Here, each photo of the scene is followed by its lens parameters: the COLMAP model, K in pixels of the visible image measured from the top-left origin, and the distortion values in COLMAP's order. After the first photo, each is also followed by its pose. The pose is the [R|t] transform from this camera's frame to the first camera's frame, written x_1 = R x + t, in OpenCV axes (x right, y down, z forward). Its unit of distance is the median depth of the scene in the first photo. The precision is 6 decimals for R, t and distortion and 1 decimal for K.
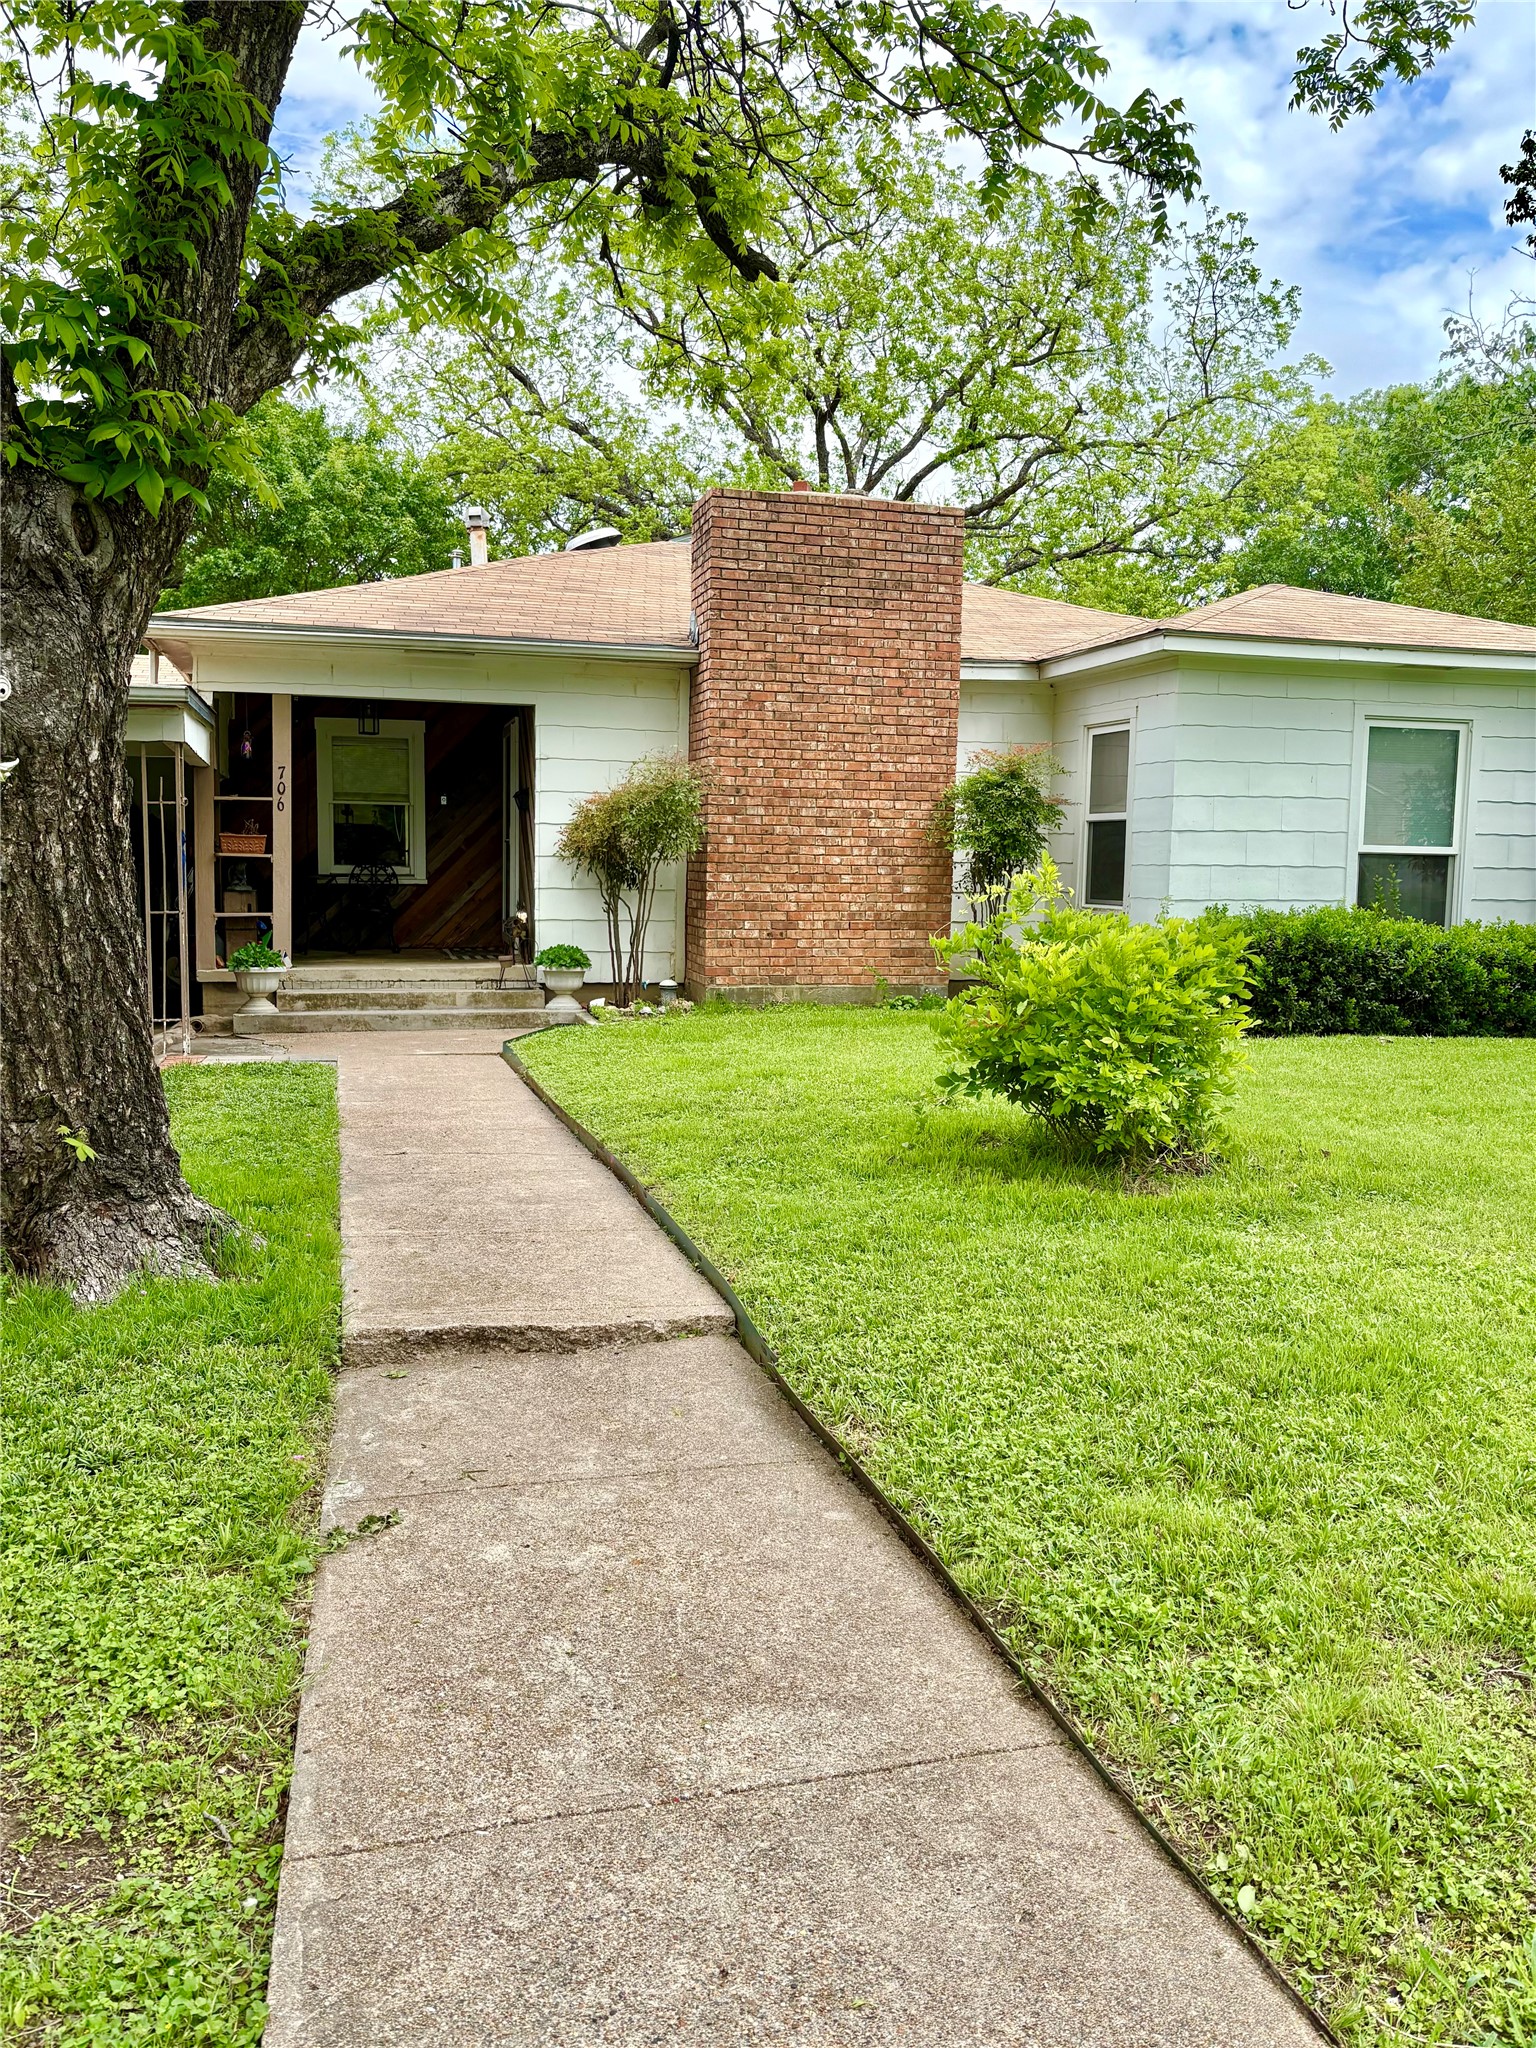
lens RADIAL K [[1550.4, 0, 757.8], [0, 1550.4, 1031.6], [0, 0, 1]] dist [0.052054, -0.013063]
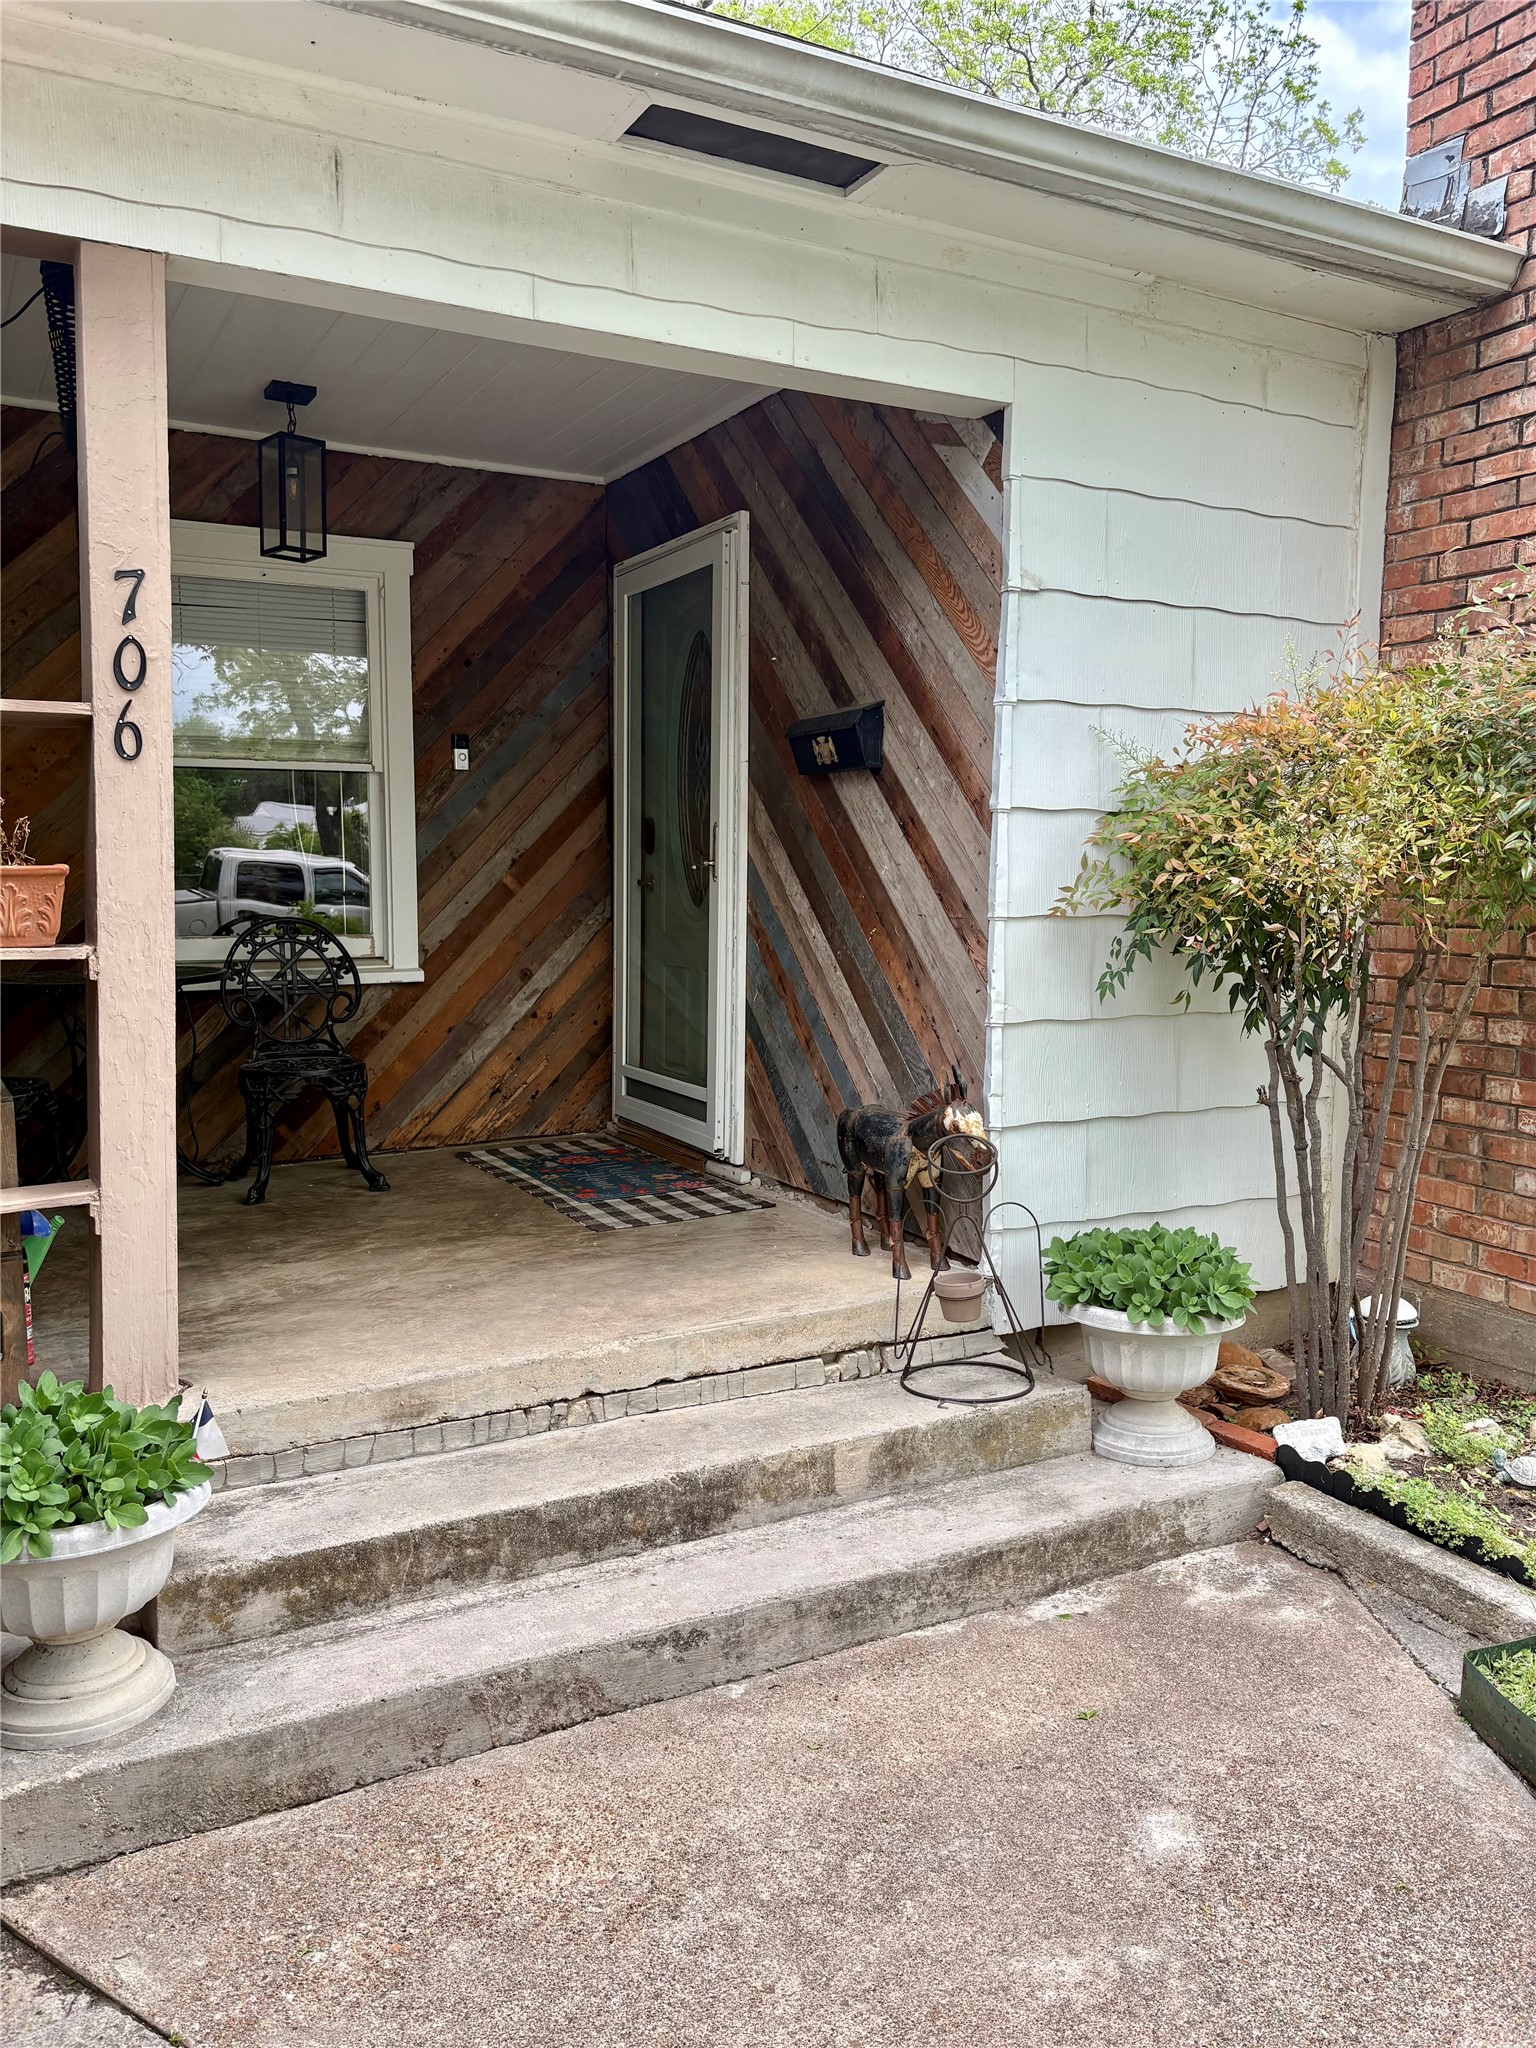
lens RADIAL K [[1550.4, 0, 769.8], [0, 1550.4, 1024.9], [0, 0, 1]] dist [0.052054, -0.013063]
pose [[0.972324, -0.031352, 0.231523, -0.264476], [0.033029, 0.999449, -0.003369, -0.096662], [-0.231289, 0.010923, 0.972824, 0.739978]]
